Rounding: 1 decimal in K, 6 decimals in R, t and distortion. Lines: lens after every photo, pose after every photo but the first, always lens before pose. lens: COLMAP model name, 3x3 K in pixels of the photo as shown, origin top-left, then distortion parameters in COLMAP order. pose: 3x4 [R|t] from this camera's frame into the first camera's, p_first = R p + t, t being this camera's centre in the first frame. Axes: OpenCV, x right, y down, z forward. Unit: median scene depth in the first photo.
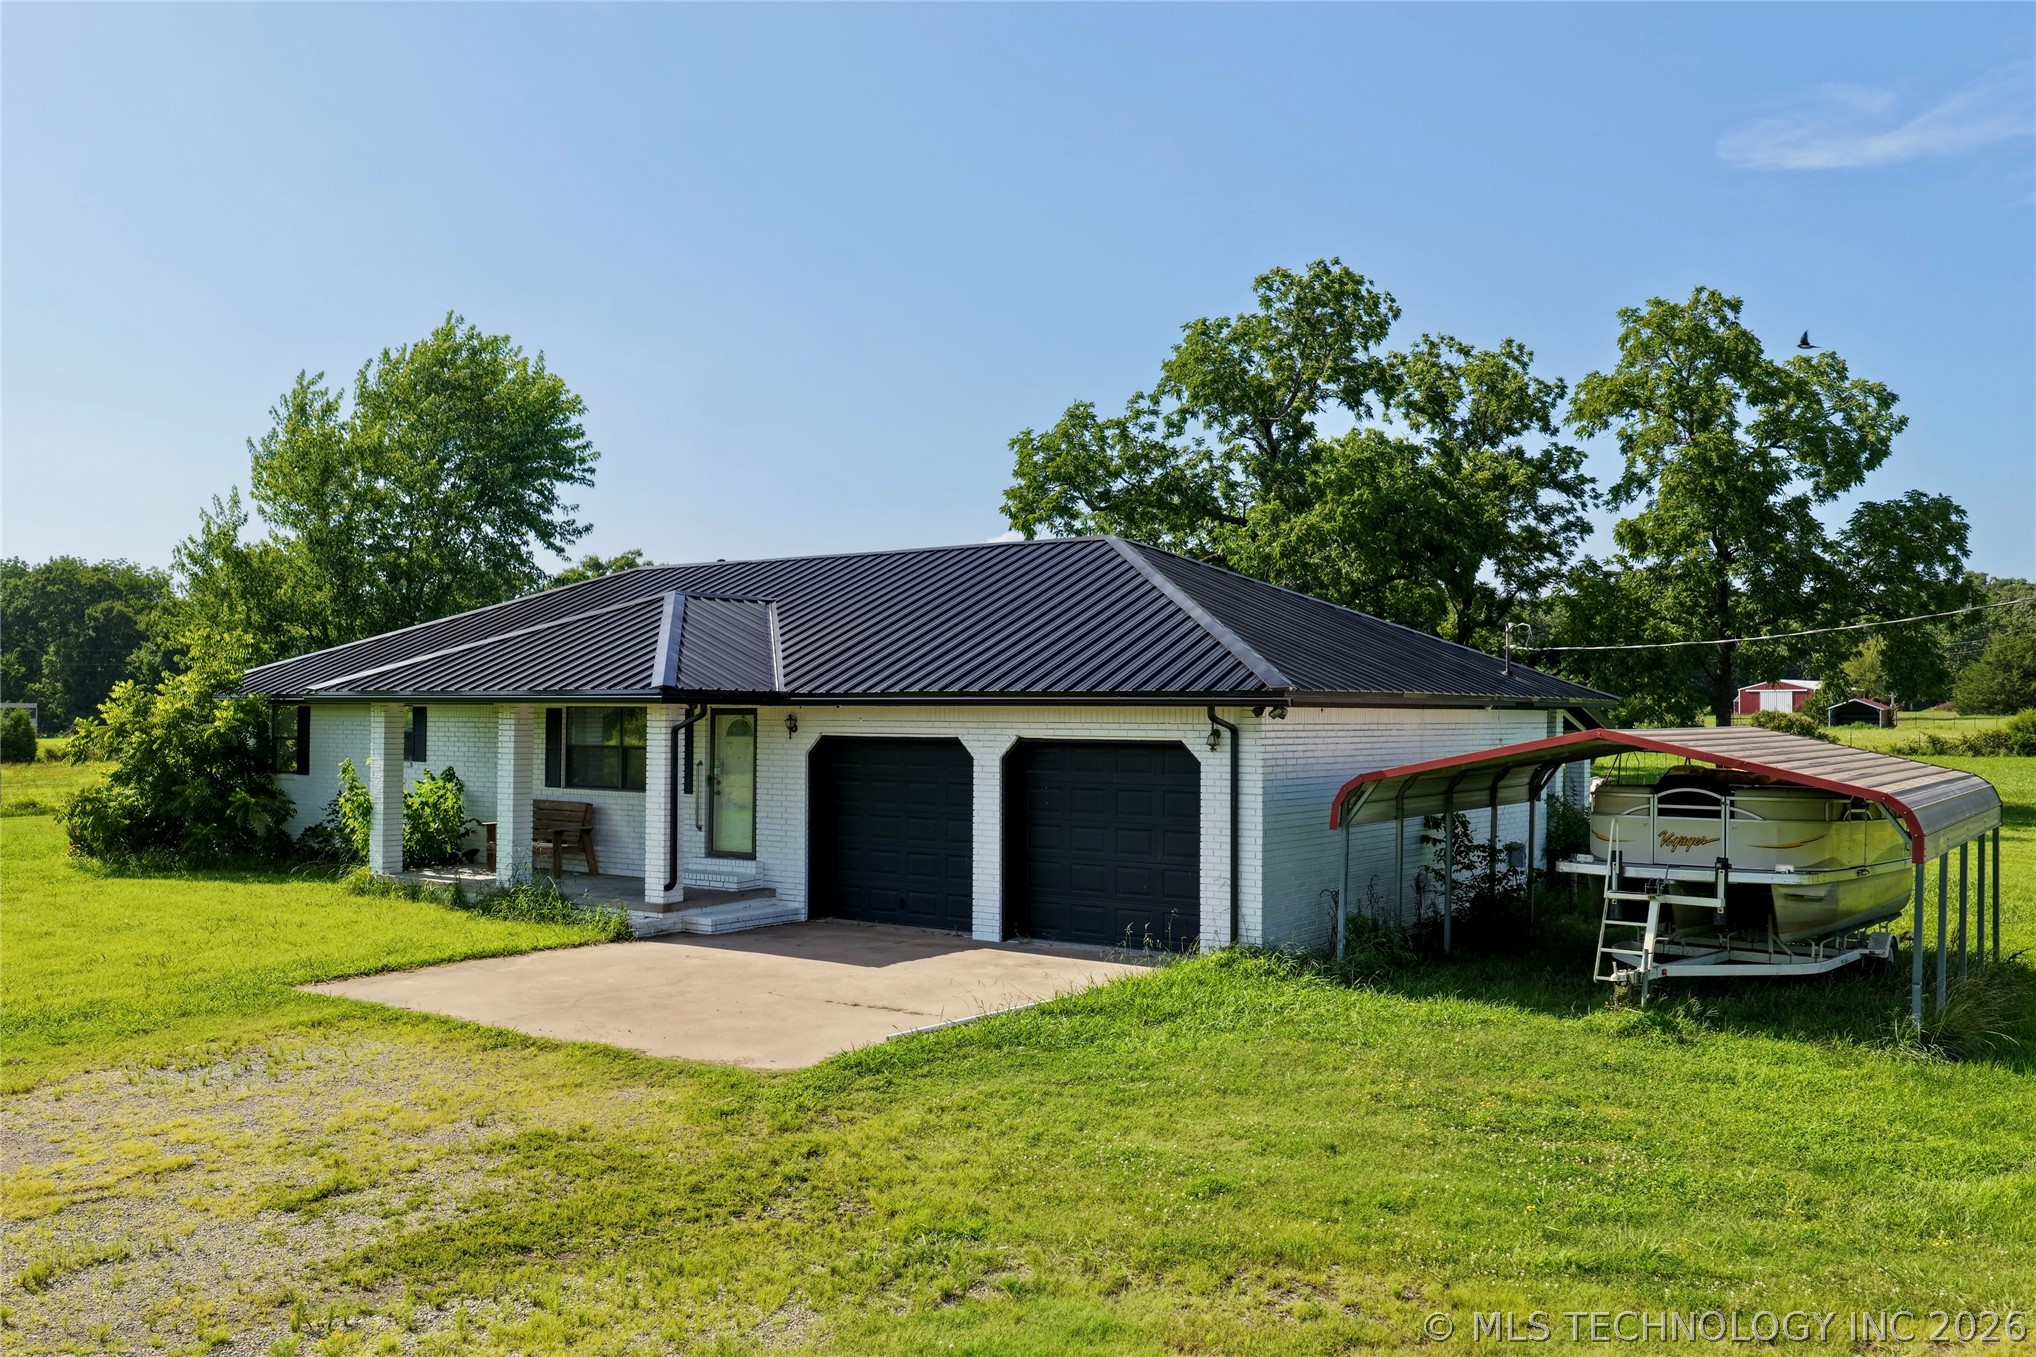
lens RADIAL K [[1686.8, 0, 1017.4], [0, 1686.8, 655.9], [0, 0, 1]] dist [-0.016938, 0.051125]
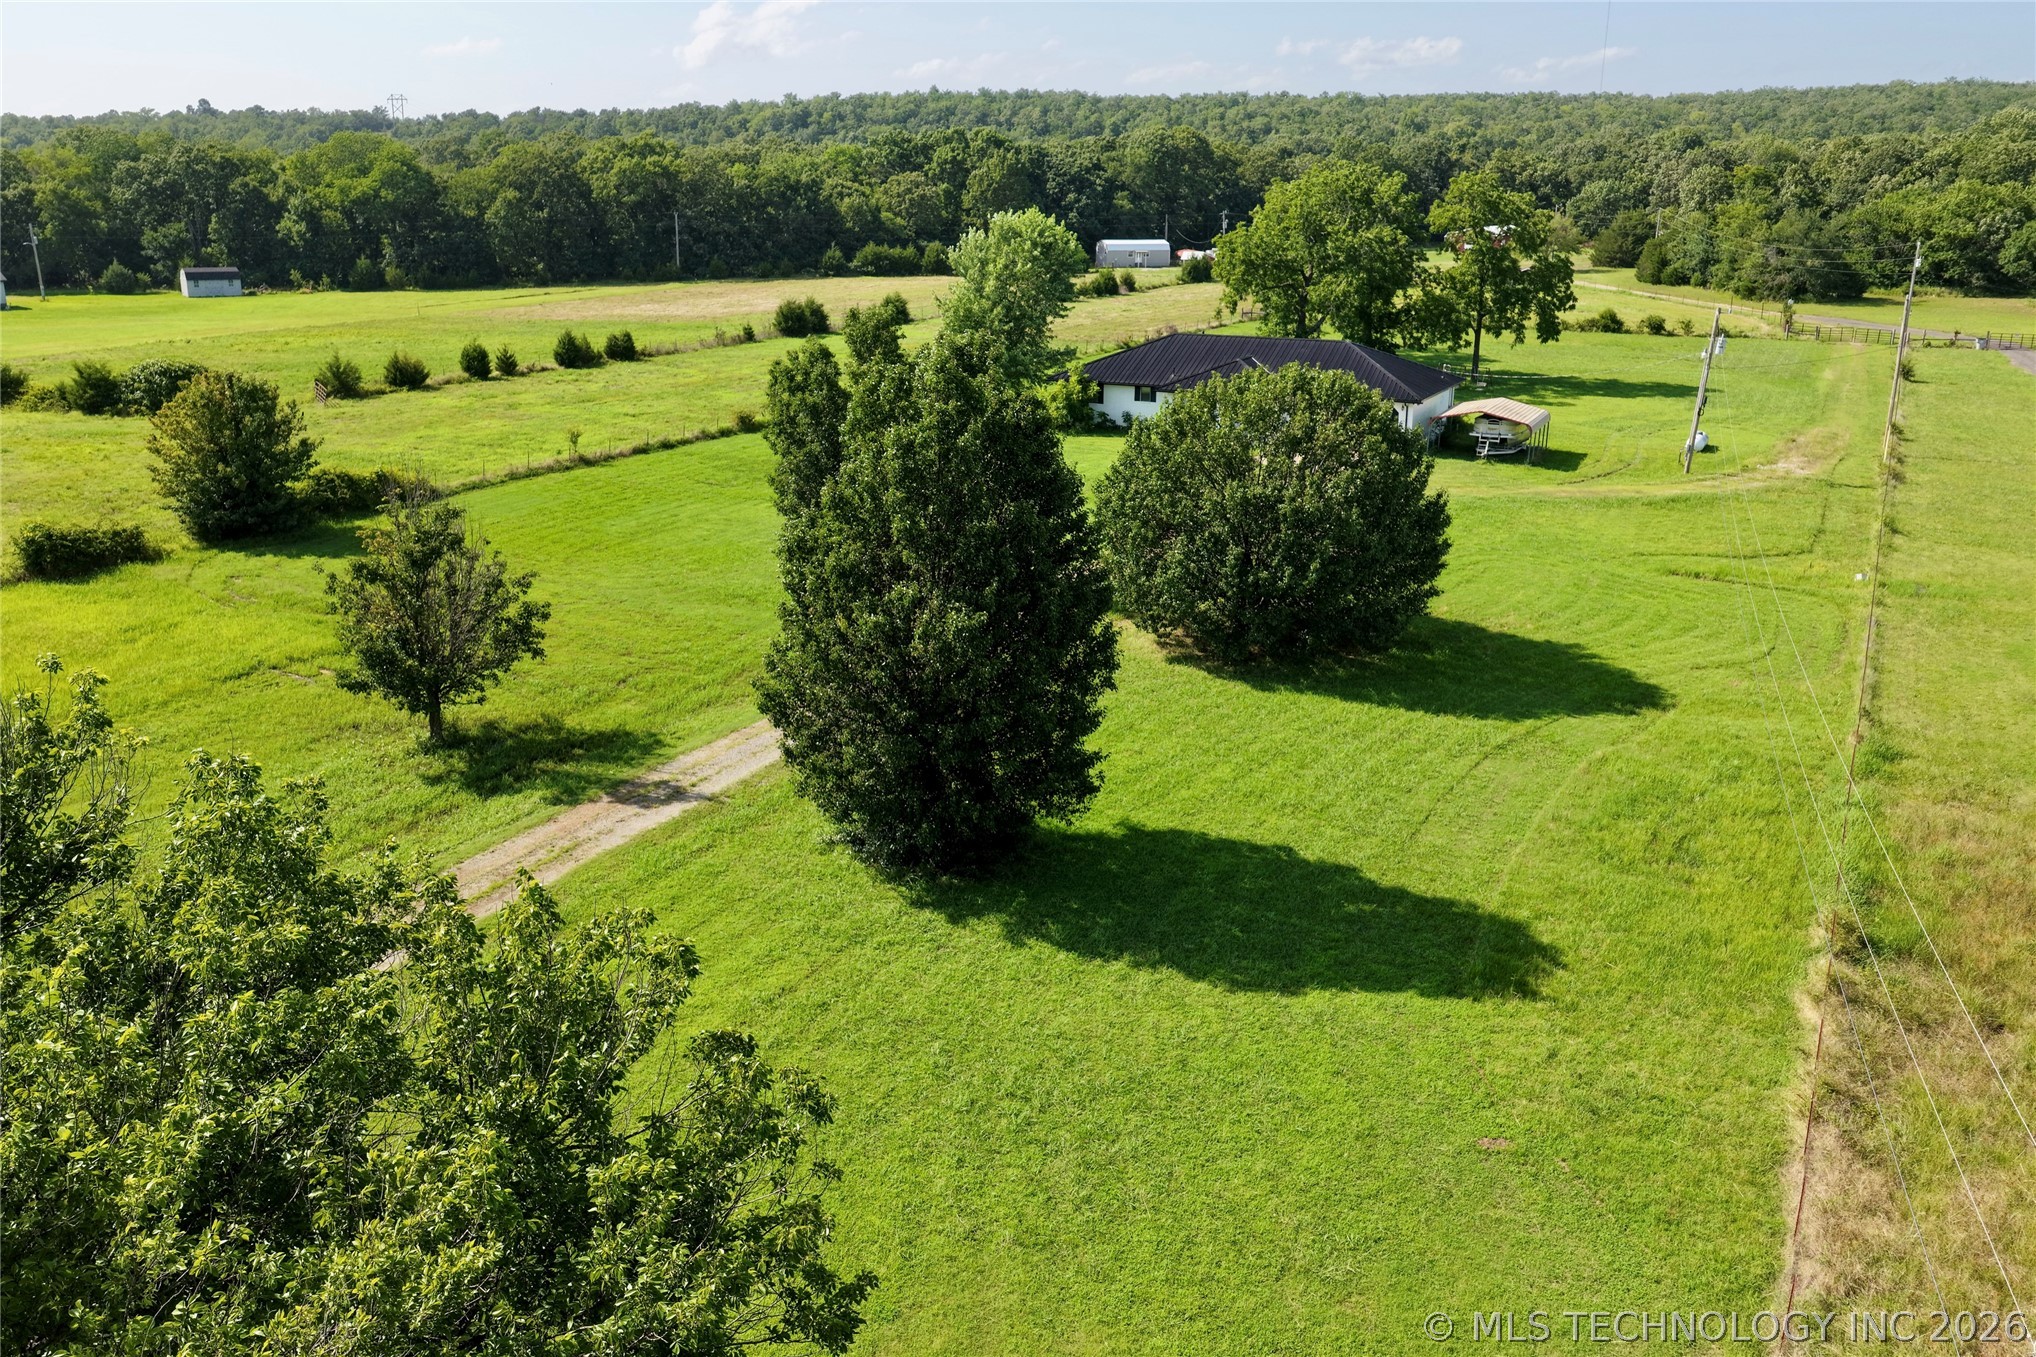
lens RADIAL K [[1686.8, 0, 1017.4], [0, 1686.8, 655.9], [0, 0, 1]] dist [-0.016938, 0.051125]
pose [[0.984739, -0.046700, 0.167657, -1.423140], [-0.006696, 0.952447, 0.304629, -0.579913], [-0.173911, -0.301103, 0.937599, -2.799659]]
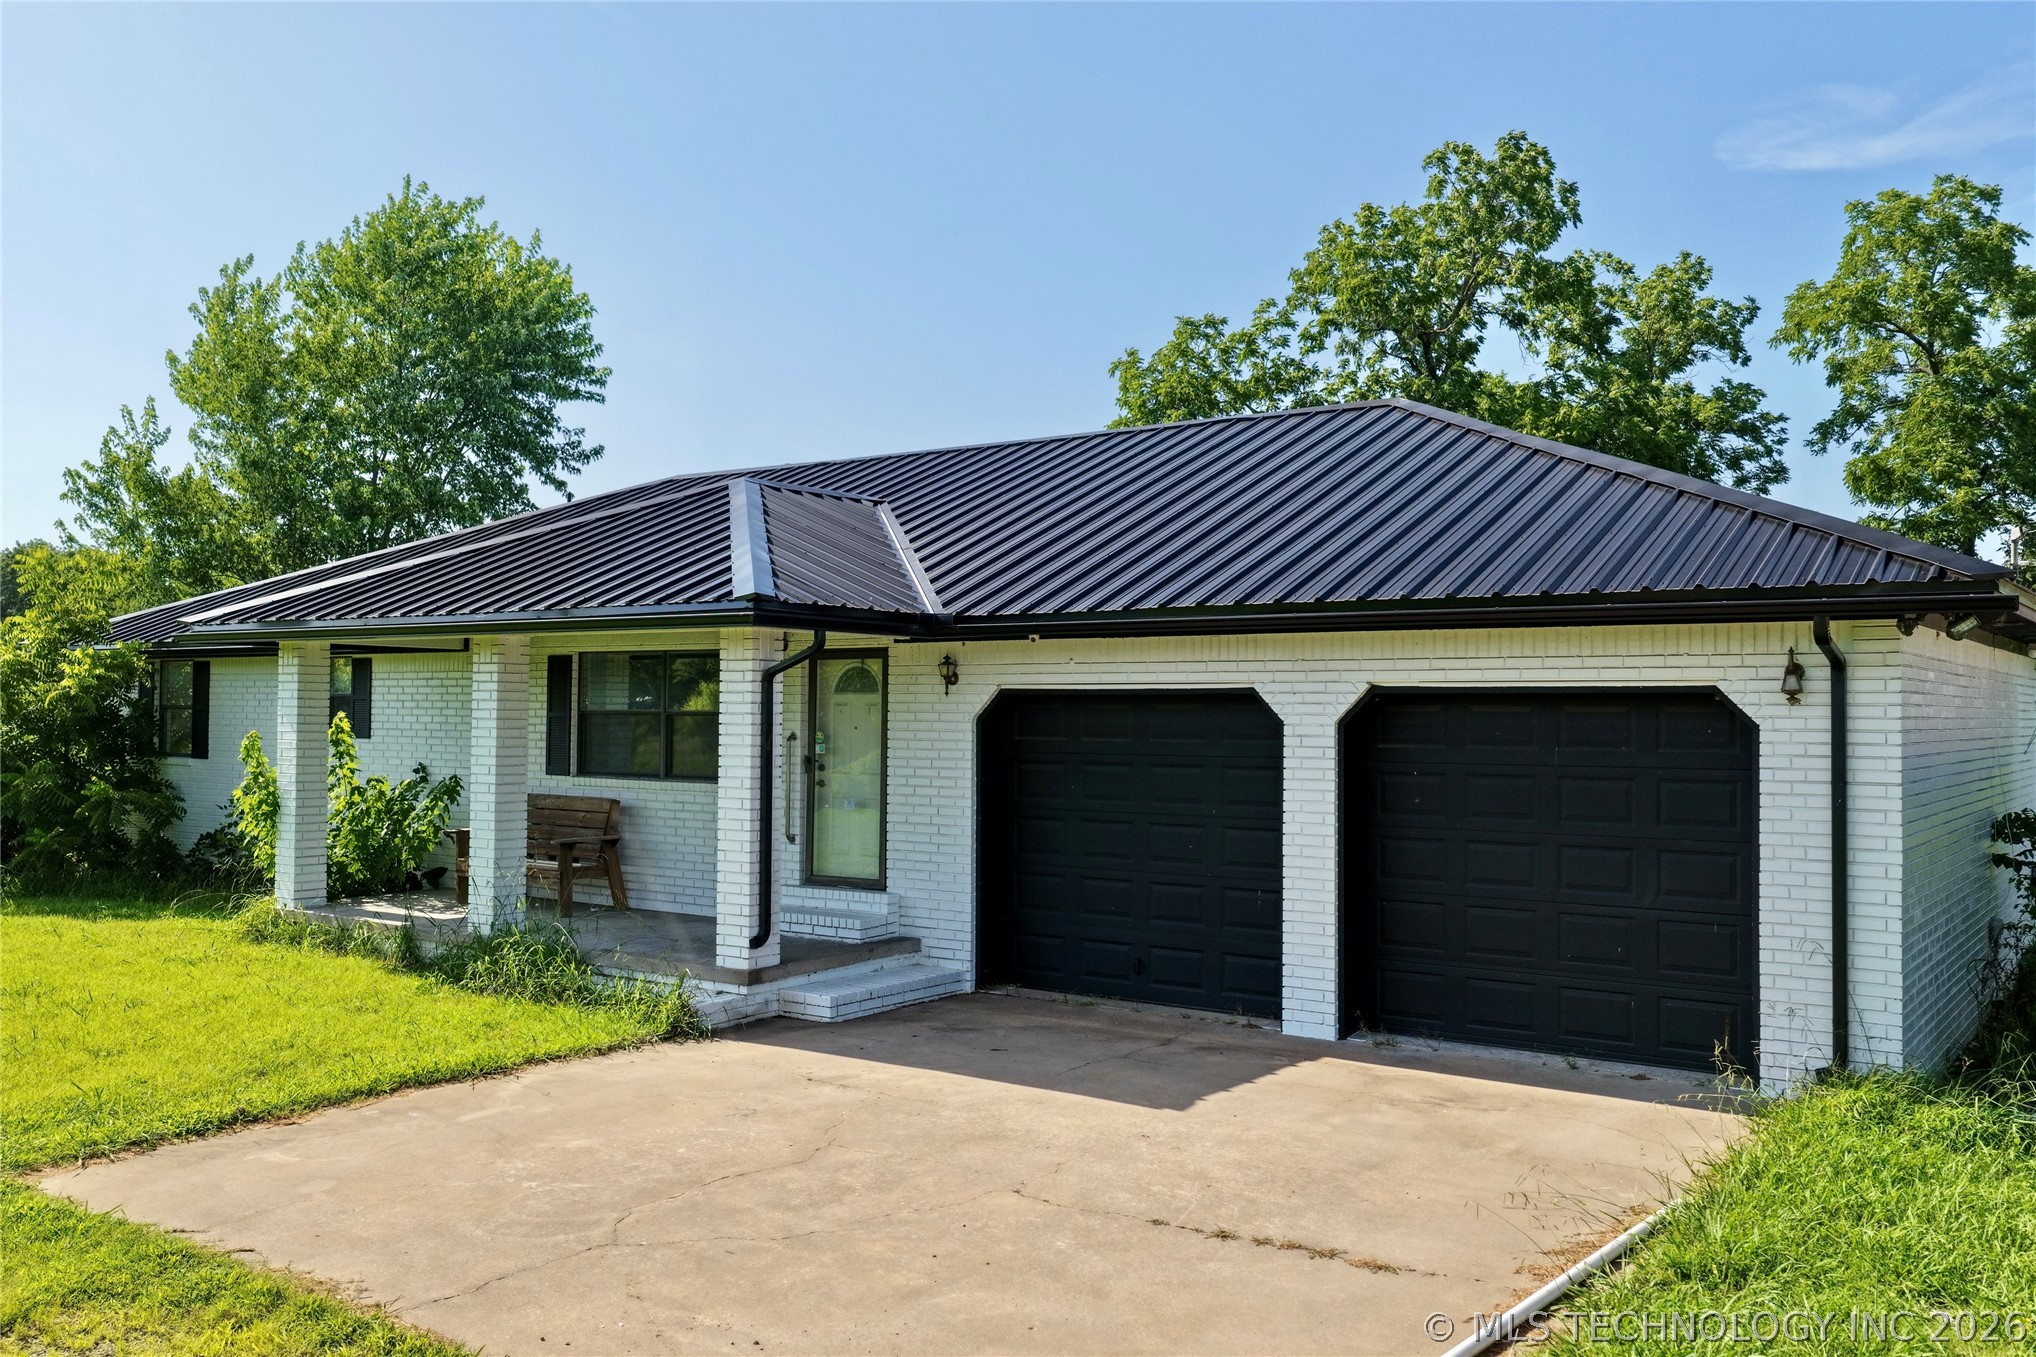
lens RADIAL K [[1686.8, 0, 1017.4], [0, 1686.8, 655.9], [0, 0, 1]] dist [-0.016938, 0.051125]
pose [[0.999993, 0.001892, 0.003121, -0.101536], [-0.001895, 0.999998, 0.000934, 0.031368], [-0.003120, -0.000939, 0.999995, 0.352903]]
